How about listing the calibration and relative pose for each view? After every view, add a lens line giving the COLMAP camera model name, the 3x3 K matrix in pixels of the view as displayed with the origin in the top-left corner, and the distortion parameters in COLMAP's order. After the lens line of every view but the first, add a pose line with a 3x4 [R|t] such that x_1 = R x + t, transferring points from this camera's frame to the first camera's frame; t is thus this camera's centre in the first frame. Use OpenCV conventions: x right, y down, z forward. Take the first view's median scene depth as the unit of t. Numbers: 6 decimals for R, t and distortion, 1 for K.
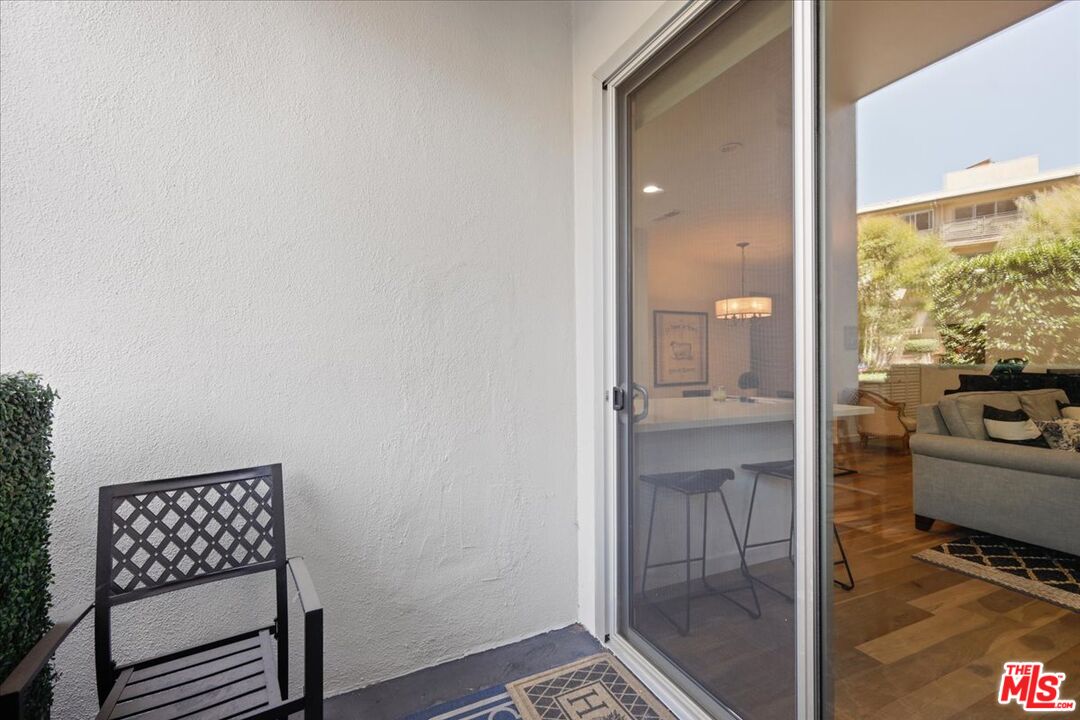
lens RADIAL K [[471.4, 0, 547.5], [0, 471.4, 354.6], [0, 0, 1]] dist [0.006769, 0.000849]
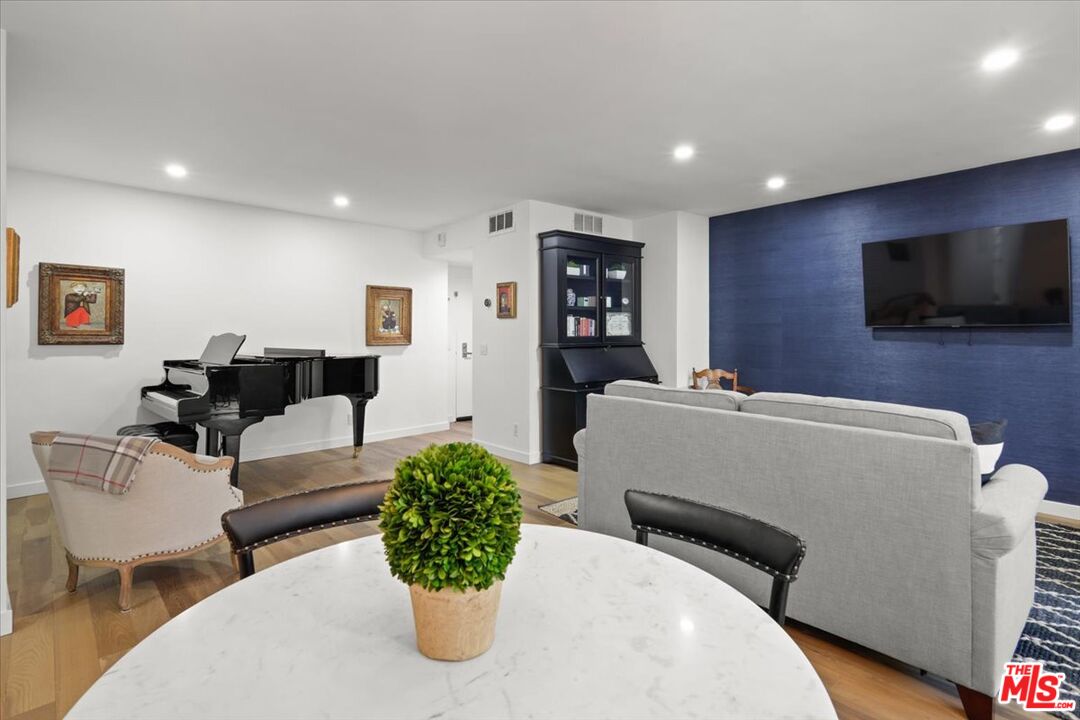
lens RADIAL K [[548.9, 0, 534.8], [0, 548.9, 331.4], [0, 0, 1]] dist [0.000561, 0.000246]
pose [[-0.278865, -0.002759, 0.960326, 0.485999], [-0.006990, 0.999975, 0.000843, 0.004282], [-0.960305, -0.006478, -0.278877, 1.904784]]
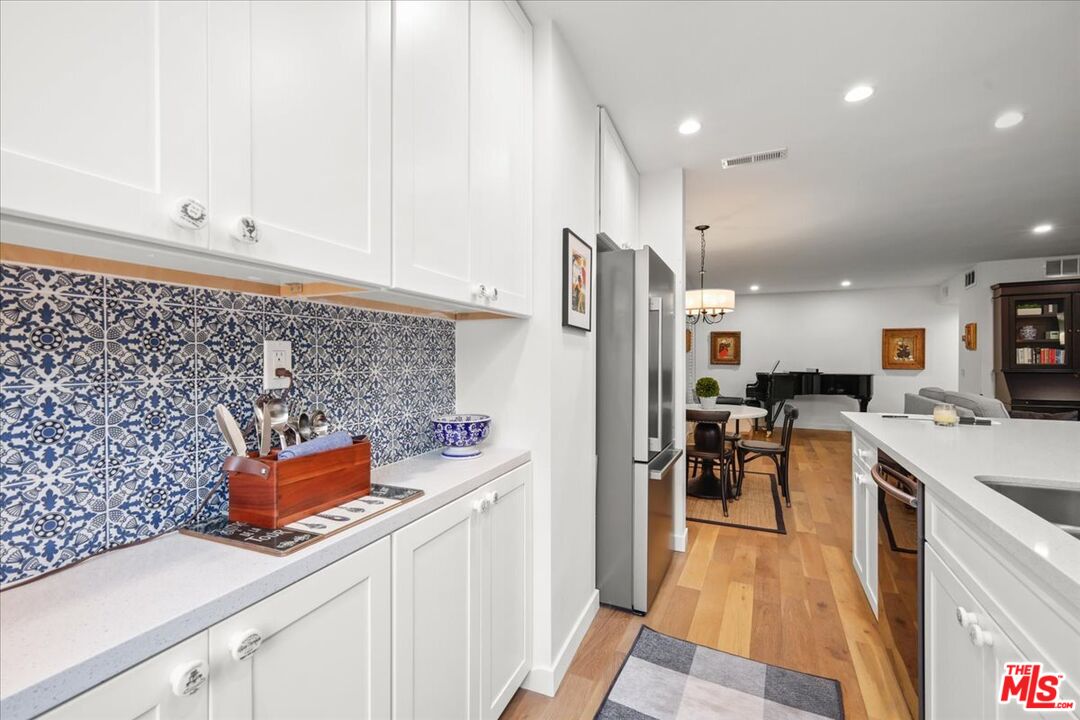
lens RADIAL K [[471.4, 0, 539.1], [0, 471.4, 358.1], [0, 0, 1]] dist [0.006769, 0.000849]
pose [[0.784483, 0.001678, 0.620147, -0.654015], [-0.006206, 0.999968, 0.005145, 0.000297], [-0.620119, -0.007885, 0.784468, 0.958279]]
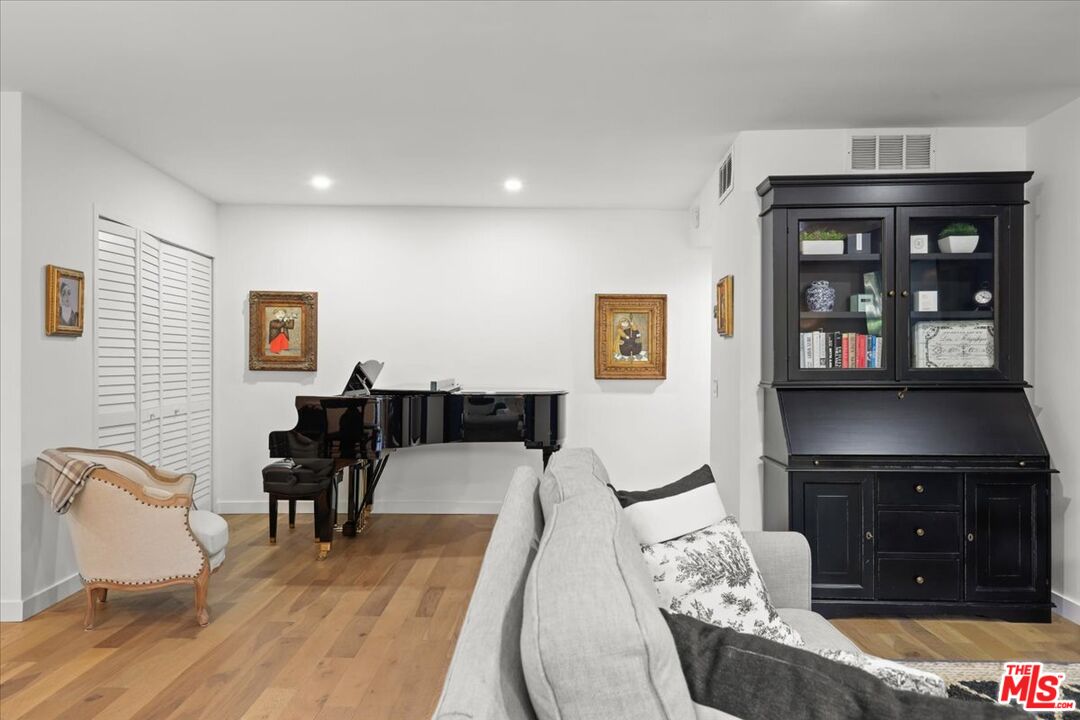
lens RADIAL K [[768.9, 0, 513.3], [0, 768.9, 361.8], [0, 0, 1]] dist [-0.002893, 0.005552]
pose [[0.469261, -0.003834, 0.883051, 0.732370], [-0.008485, 0.999925, 0.008850, 0.002068], [-0.883019, -0.011646, 0.469193, 1.091091]]
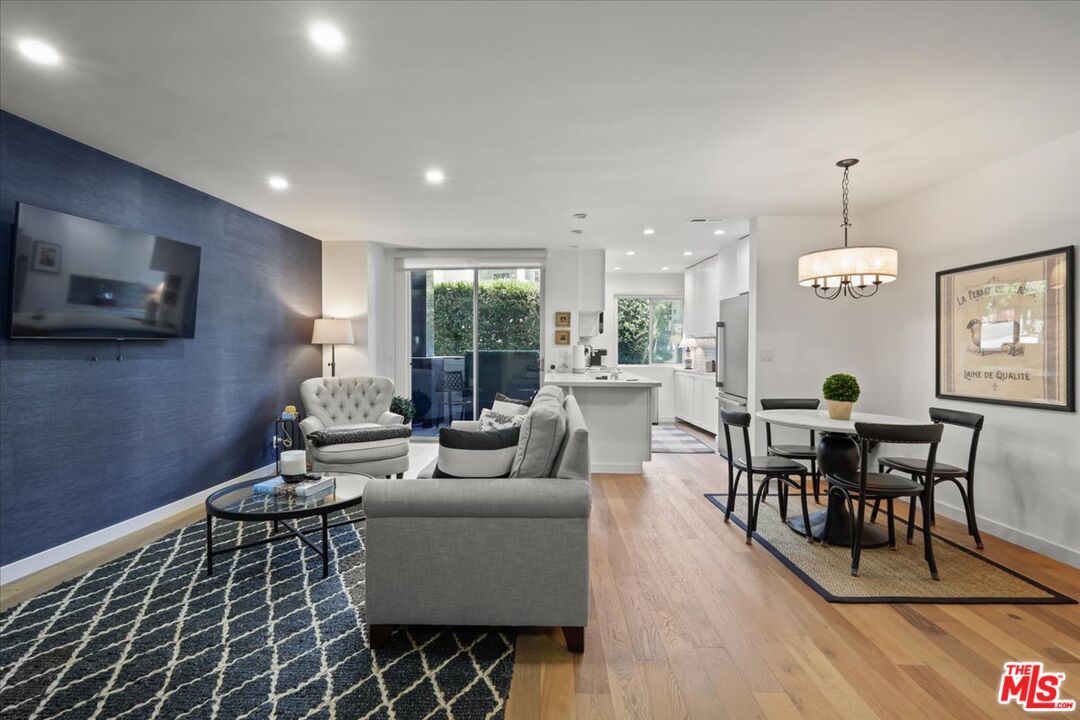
lens RADIAL K [[514.9, 0, 537.8], [0, 514.9, 355.6], [0, 0, 1]] dist [0.005209, 0.000082]
pose [[-0.450588, 0.011889, -0.892653, 2.245025], [0.002459, 0.999924, 0.012077, 0.009388], [0.892729, 0.003247, -0.450583, 1.786889]]
